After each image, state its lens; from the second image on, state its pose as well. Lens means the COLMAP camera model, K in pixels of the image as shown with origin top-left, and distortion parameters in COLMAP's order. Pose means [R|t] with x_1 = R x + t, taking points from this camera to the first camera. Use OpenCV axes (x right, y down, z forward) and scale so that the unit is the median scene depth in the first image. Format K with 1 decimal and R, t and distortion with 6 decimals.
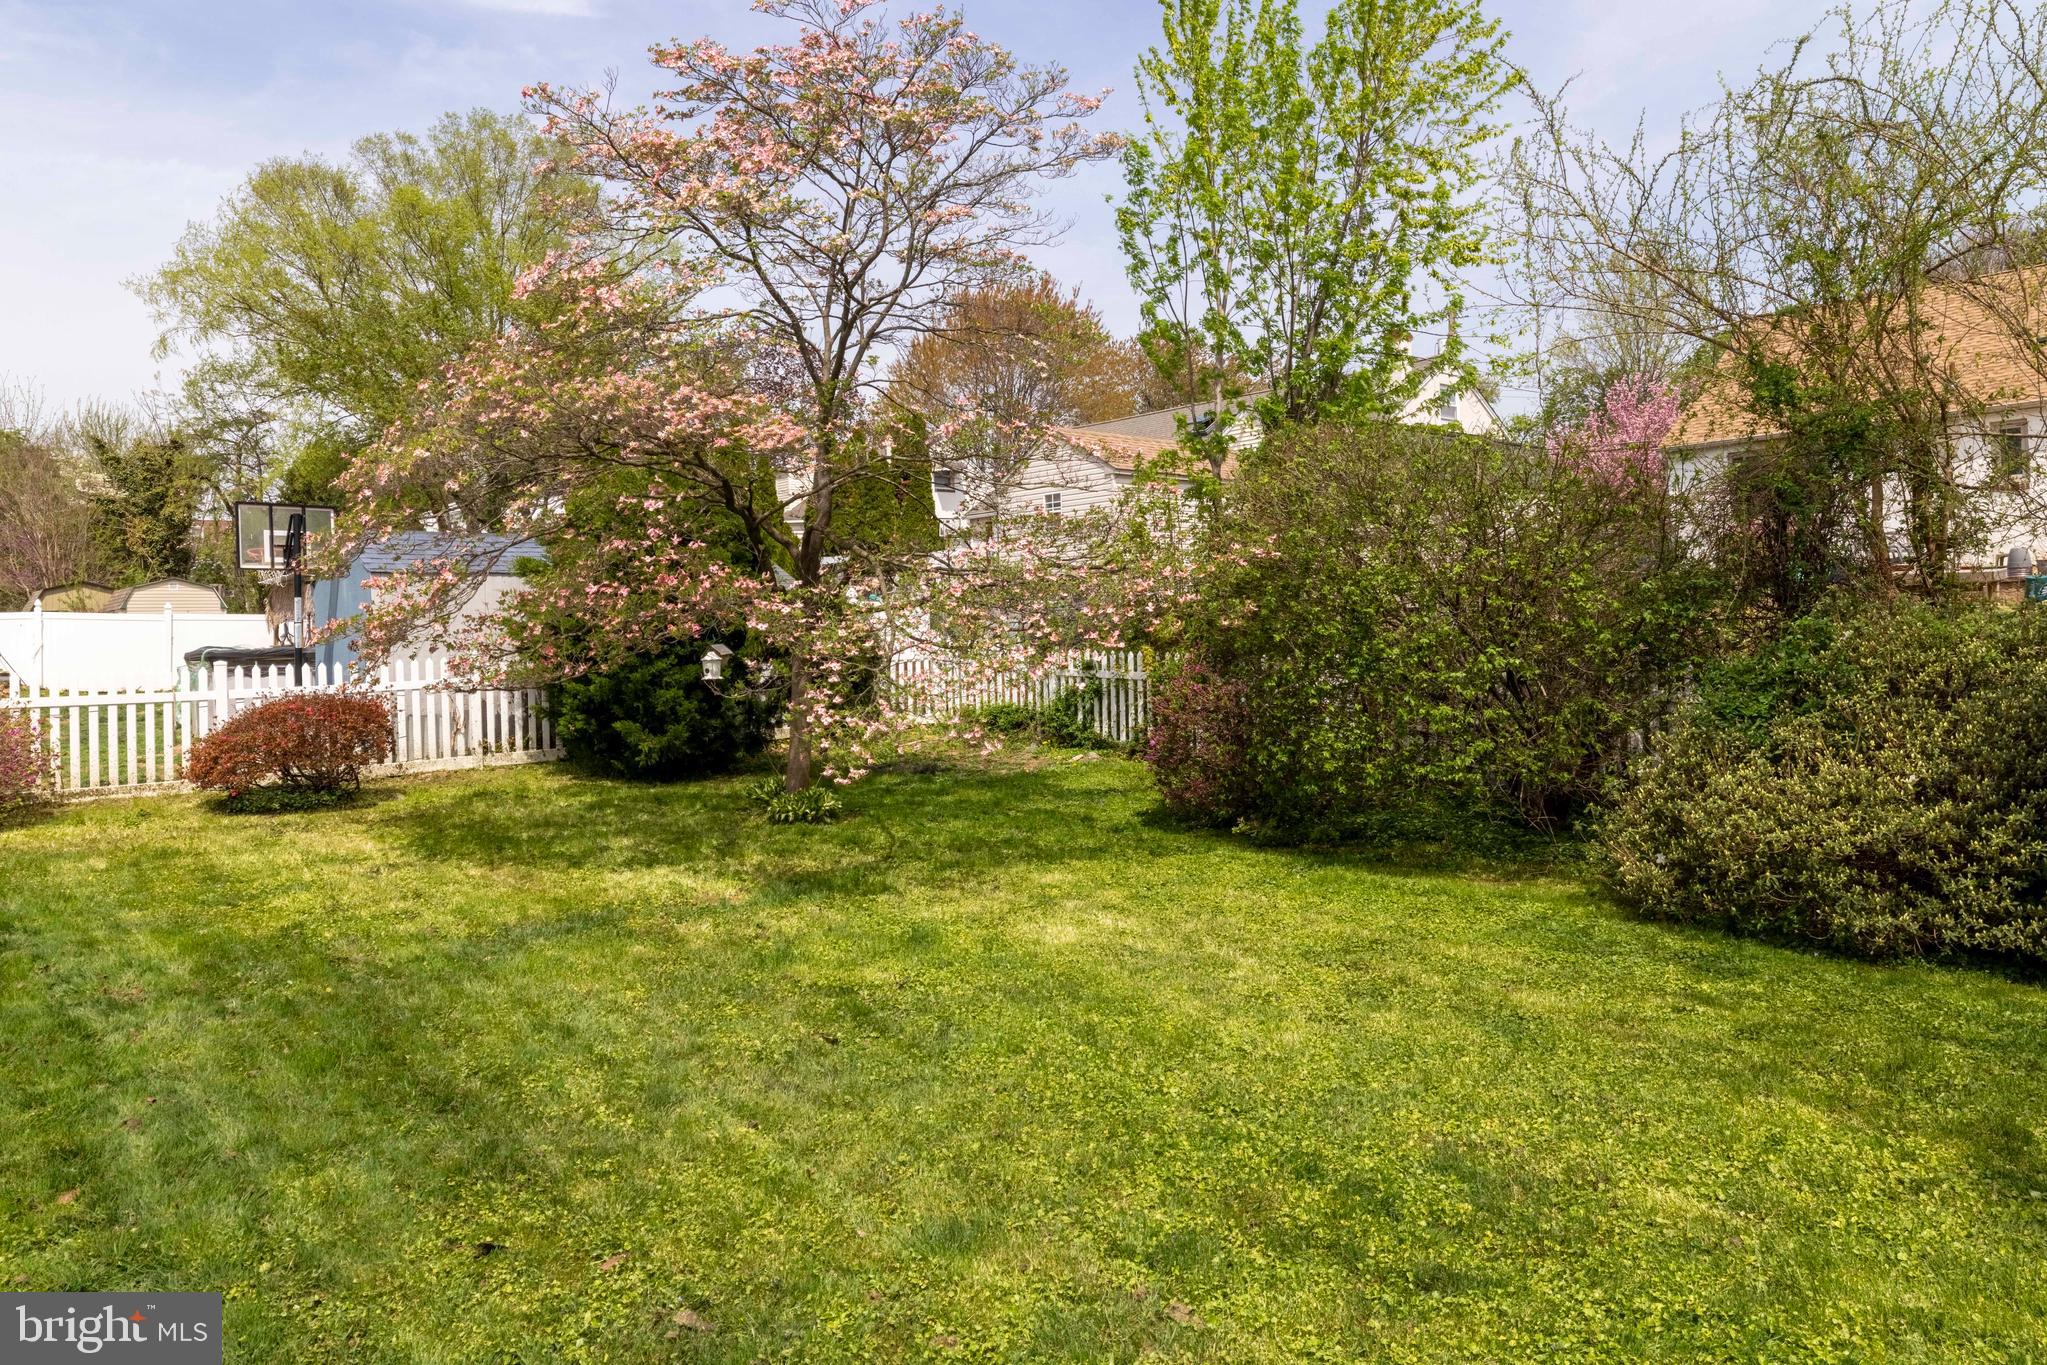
lens RADIAL K [[1331.5, 0, 1020.7], [0, 1331.5, 613.5], [0, 0, 1]] dist [-0.003873, -0.002016]
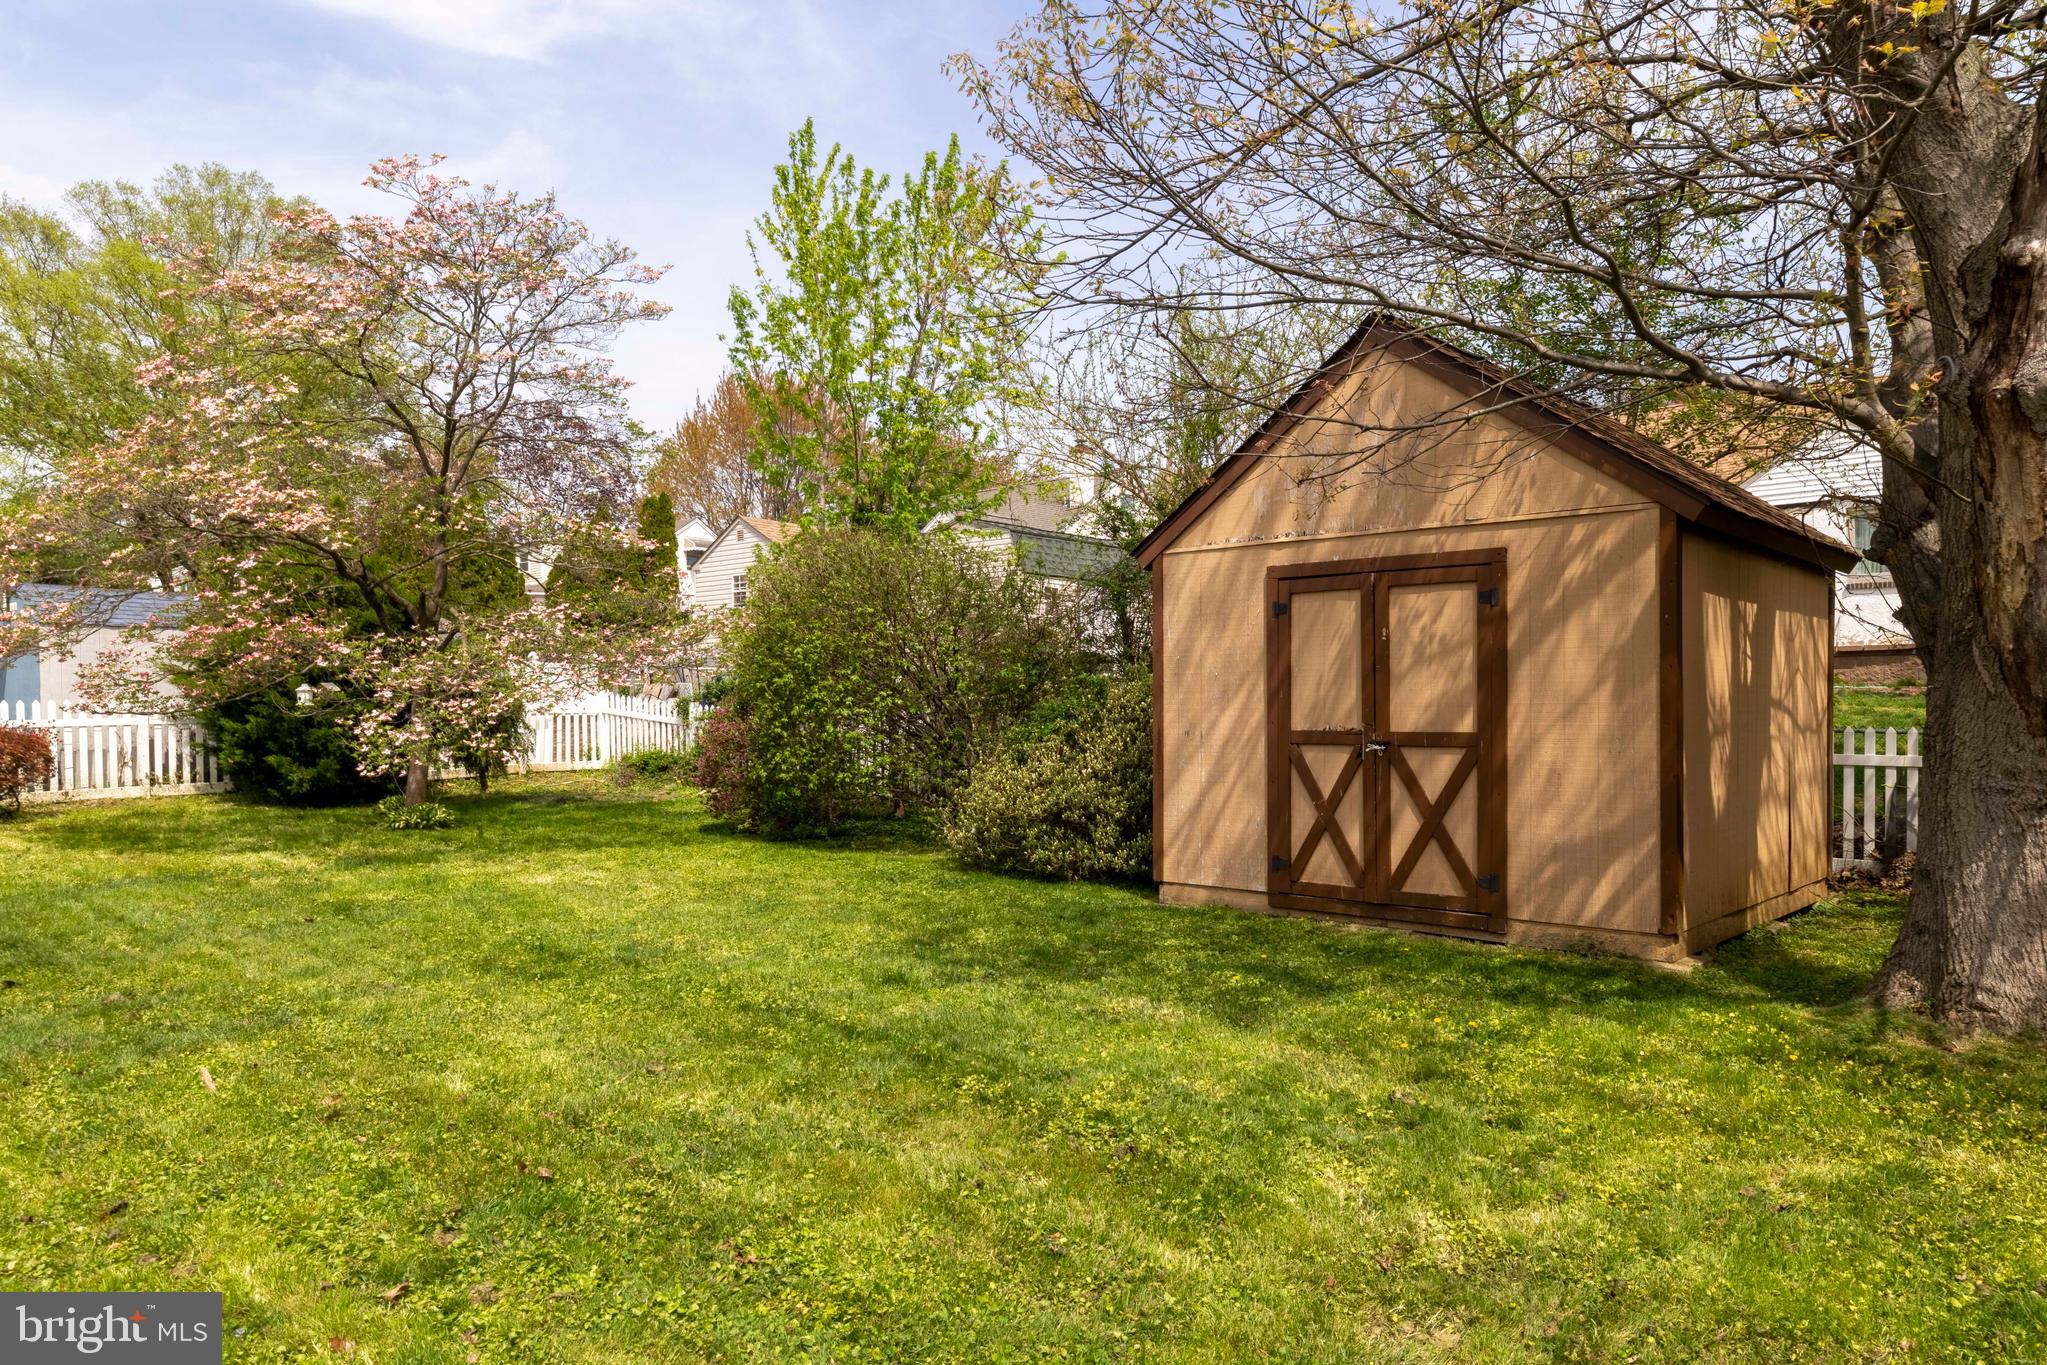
lens RADIAL K [[1334.7, 0, 1113.4], [0, 1334.7, 718.2], [0, 0, 1]] dist [0.001273, -0.004654]
pose [[0.982106, 0.014777, 0.187747, 0.190421], [-0.017302, 0.999780, 0.011819, 0.020170], [-0.187531, -0.014856, 0.982146, -0.276218]]
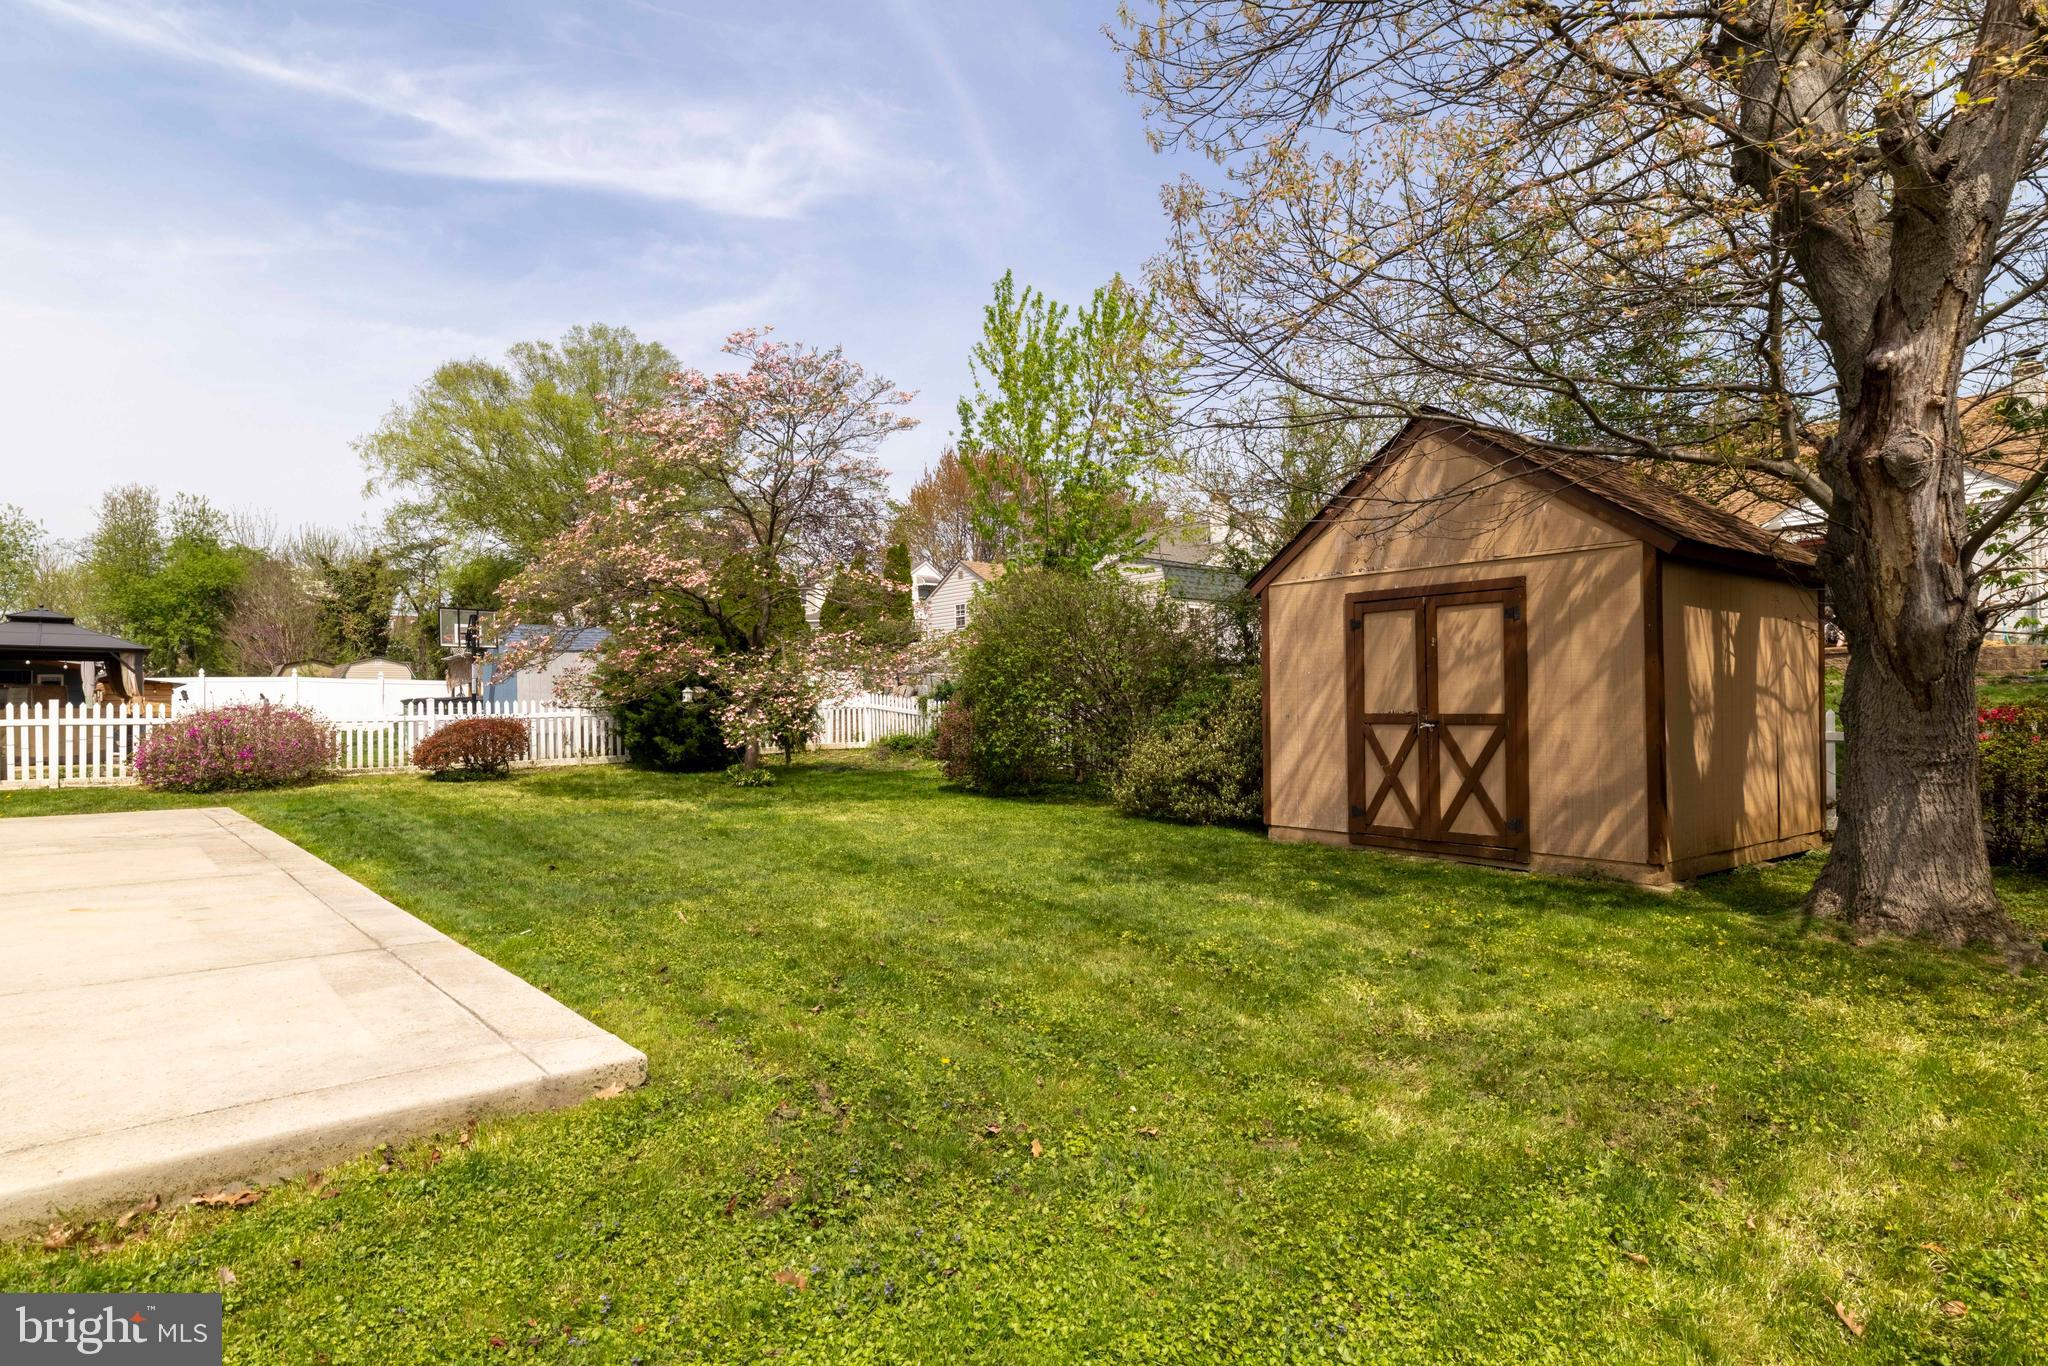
lens RADIAL K [[1090.2, 0, 1022.9], [0, 1090.2, 693.1], [0, 0, 1]] dist [0.010778, 0.000290]
pose [[0.999748, 0.009218, -0.020458, 0.185865], [-0.009289, 0.999951, -0.003337, 0.023192], [0.020426, 0.003526, 0.999785, -0.379863]]
